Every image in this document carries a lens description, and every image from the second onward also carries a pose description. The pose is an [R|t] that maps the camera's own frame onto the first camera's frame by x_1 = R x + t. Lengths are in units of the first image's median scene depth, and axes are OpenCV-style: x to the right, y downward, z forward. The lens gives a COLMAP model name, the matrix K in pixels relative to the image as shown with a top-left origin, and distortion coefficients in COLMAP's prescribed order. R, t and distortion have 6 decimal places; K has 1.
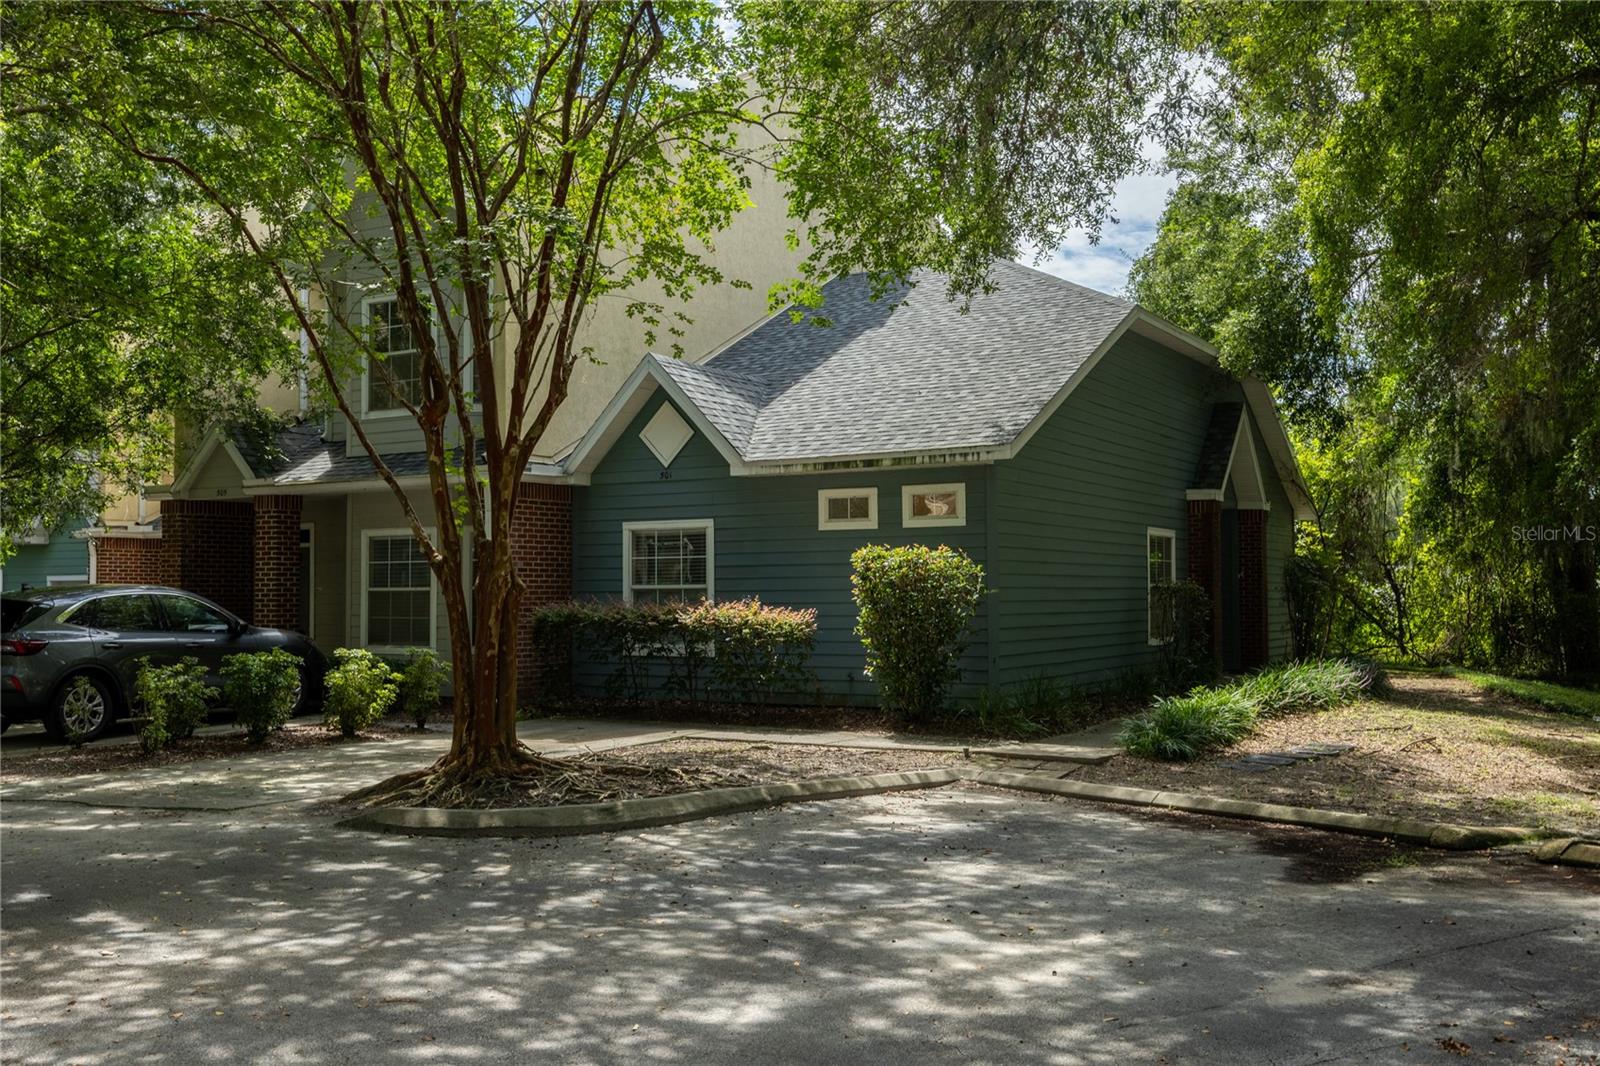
lens RADIAL K [[1552.9, 0, 801.4], [0, 1552.9, 536.0], [0, 0, 1]] dist [-0.010453, 0.000000]
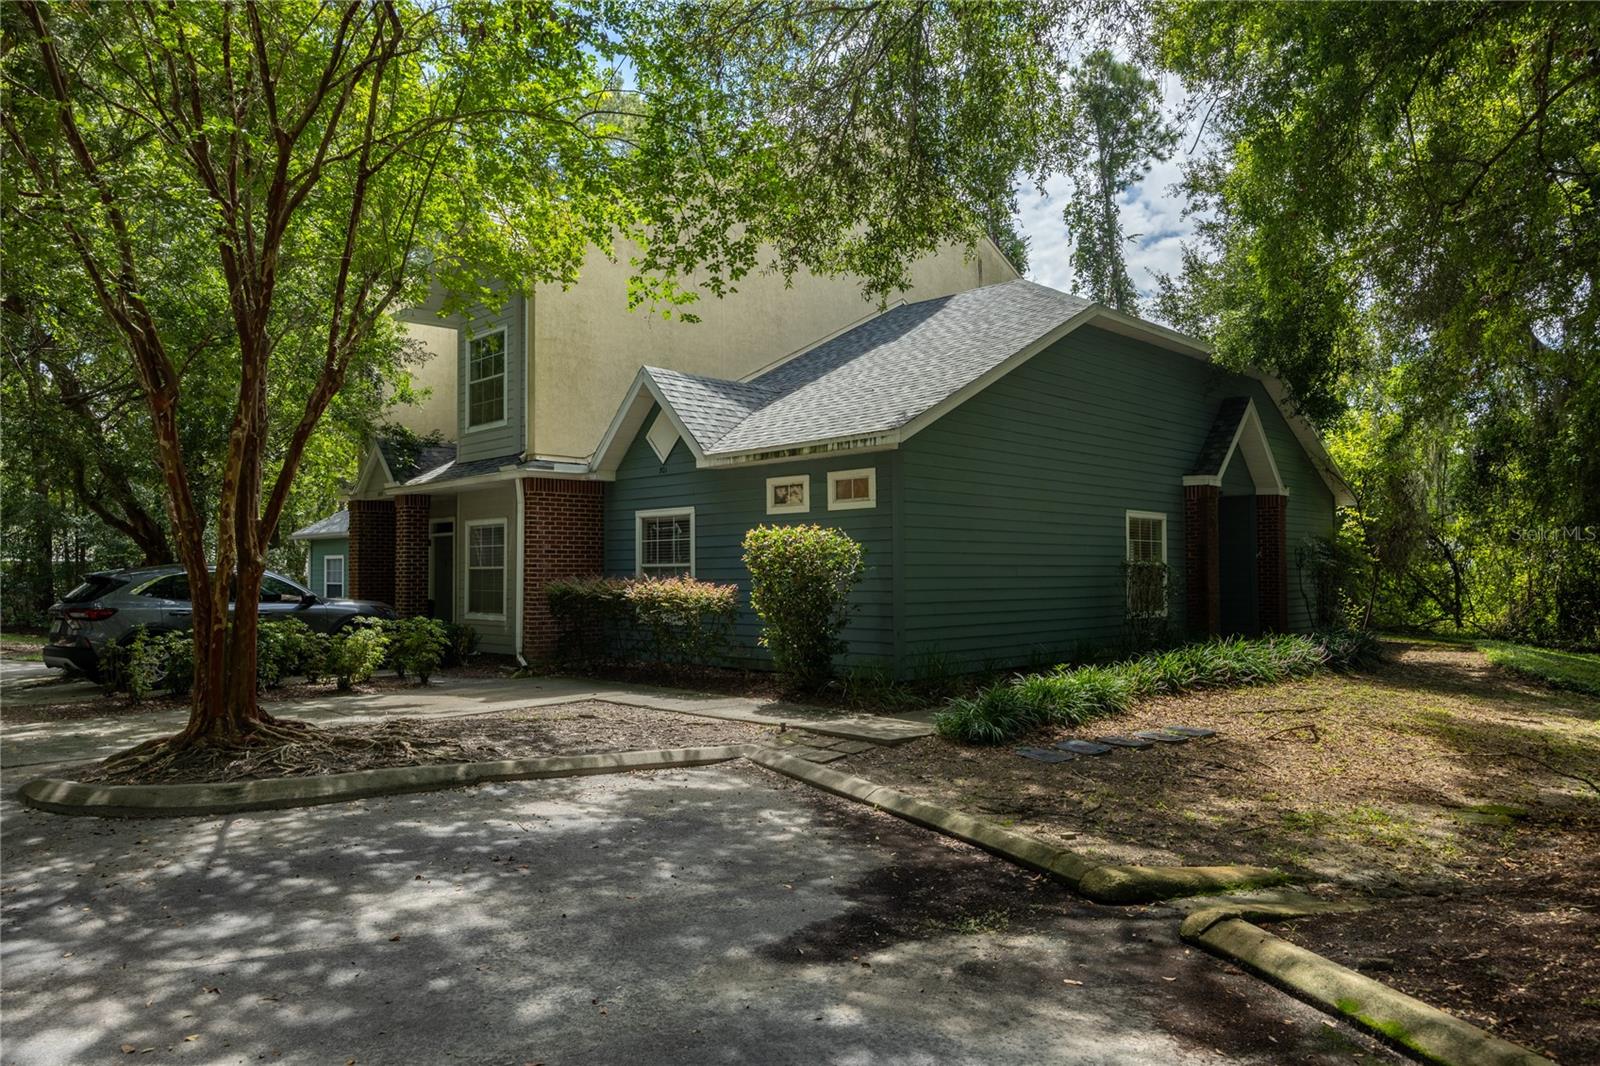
lens RADIAL K [[1086.4, 0, 796.8], [0, 1086.4, 534.3], [0, 0, 1]] dist [-0.007332, -0.004337]
pose [[0.967757, -0.009074, -0.251721, 0.218550], [0.009360, 0.999956, -0.000061, 0.010294], [0.251710, -0.002298, 0.967800, 0.235089]]
